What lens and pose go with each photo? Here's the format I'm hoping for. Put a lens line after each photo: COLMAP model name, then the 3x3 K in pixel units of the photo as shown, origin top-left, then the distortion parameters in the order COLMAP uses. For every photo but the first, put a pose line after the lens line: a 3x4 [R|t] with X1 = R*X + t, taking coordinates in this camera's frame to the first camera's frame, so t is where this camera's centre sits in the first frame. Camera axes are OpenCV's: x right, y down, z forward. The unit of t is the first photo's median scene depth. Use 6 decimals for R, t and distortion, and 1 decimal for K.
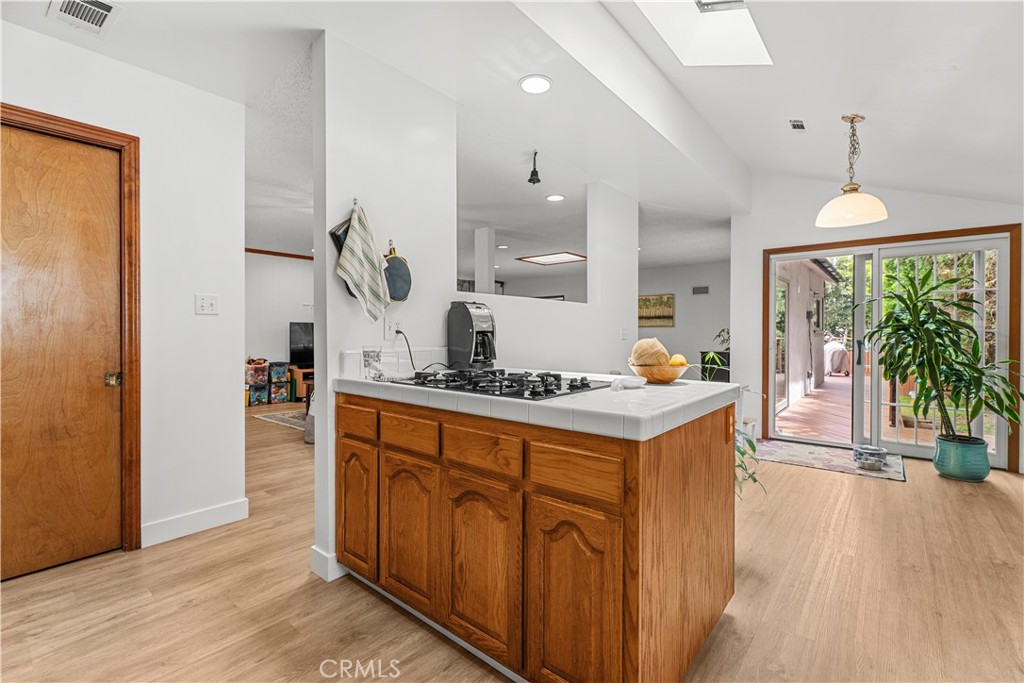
lens RADIAL K [[459.1, 0, 515.2], [0, 459.1, 337.1], [0, 0, 1]] dist [-0.004276, -0.000233]
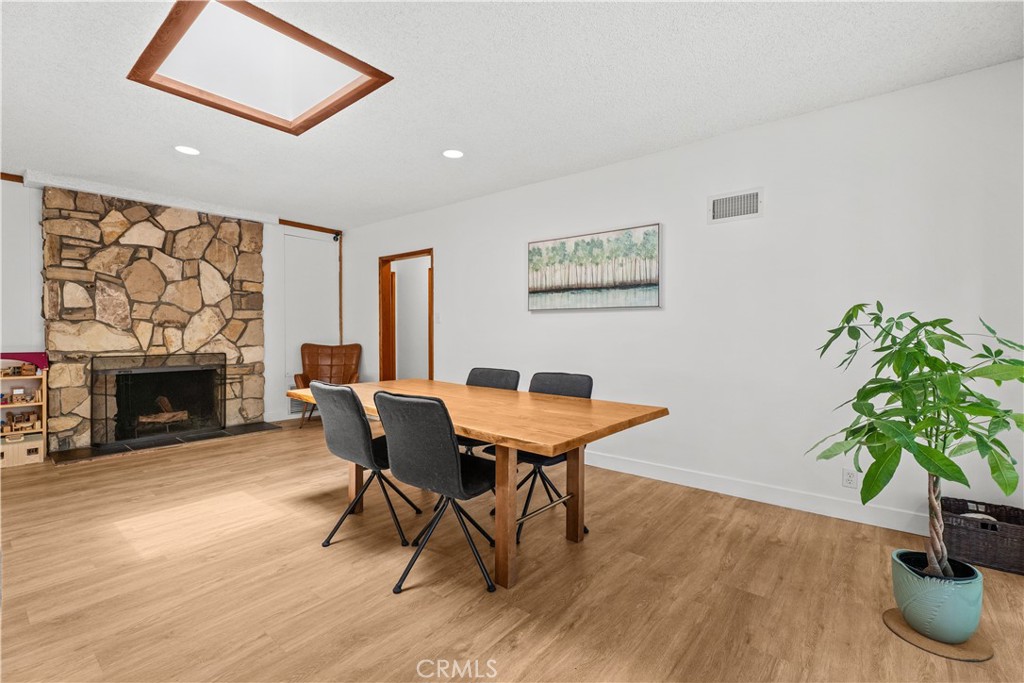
lens RADIAL K [[459.1, 0, 502.1], [0, 459.1, 339.8], [0, 0, 1]] dist [-0.004276, -0.000233]
pose [[0.999983, -0.000160, 0.005790, 0.208078], [0.000106, 0.999956, 0.009380, 0.000216], [-0.005791, -0.009379, 0.999939, 0.608780]]
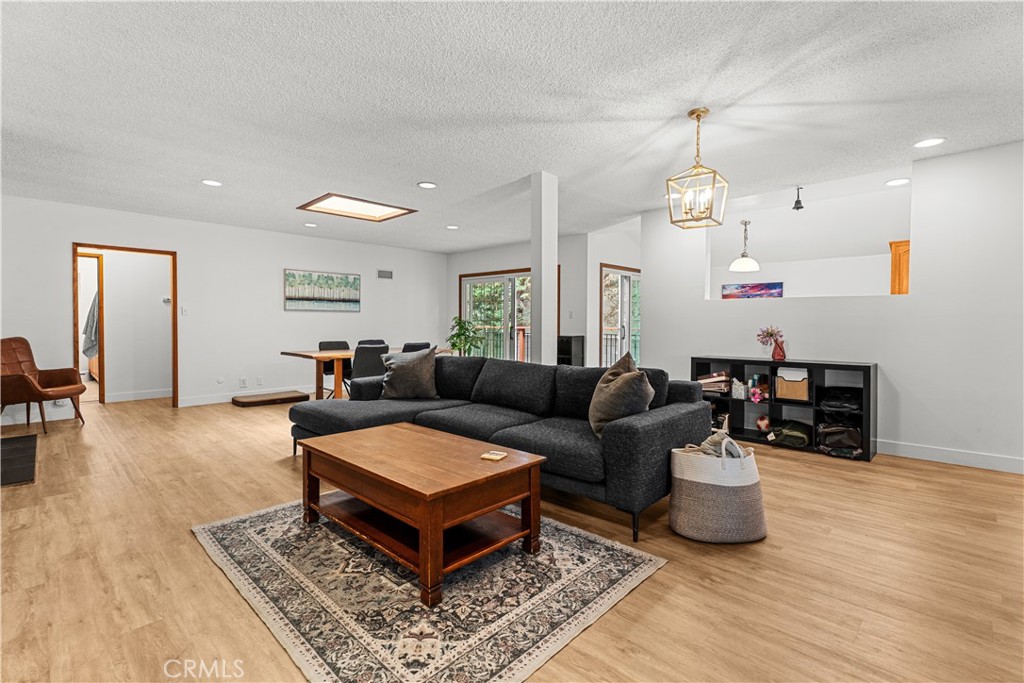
lens RADIAL K [[459.1, 0, 504.1], [0, 459.1, 332.4], [0, 0, 1]] dist [-0.004276, -0.000233]
pose [[0.077136, -0.023669, 0.996740, -0.504823], [0.007572, 0.999703, 0.023153, -0.002237], [-0.996992, 0.005762, 0.077292, 0.650803]]
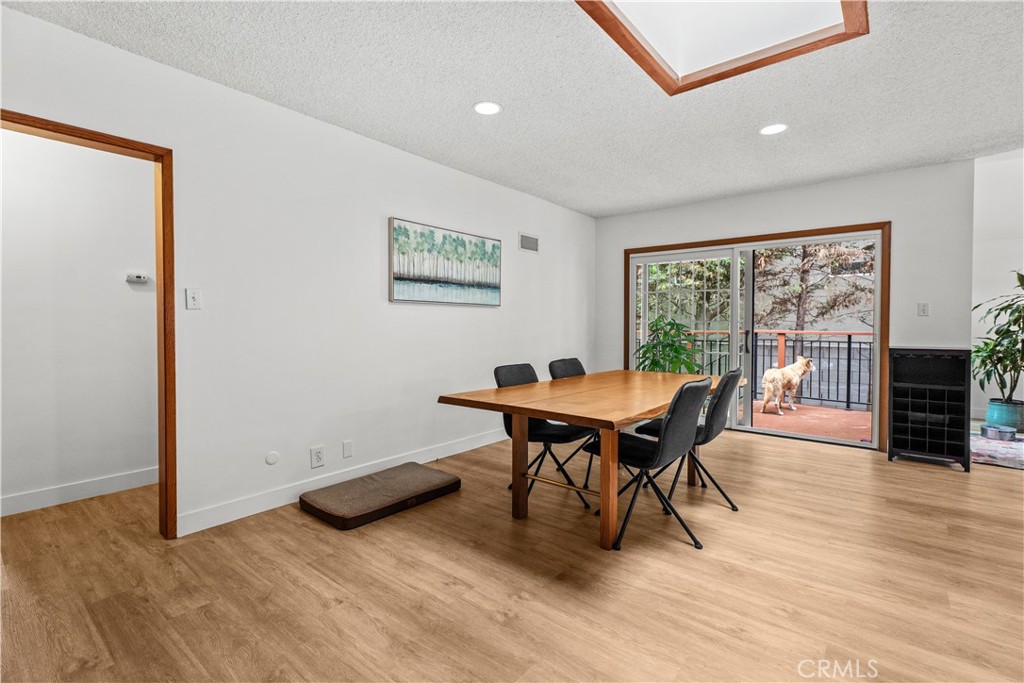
lens RADIAL K [[459.1, 0, 515.2], [0, 459.1, 333.5], [0, 0, 1]] dist [-0.004276, -0.000233]
pose [[-0.019026, -0.021962, 0.999578, -0.147238], [0.010970, 0.999694, 0.022173, -0.004800], [-0.999759, 0.011388, -0.018779, 0.982944]]
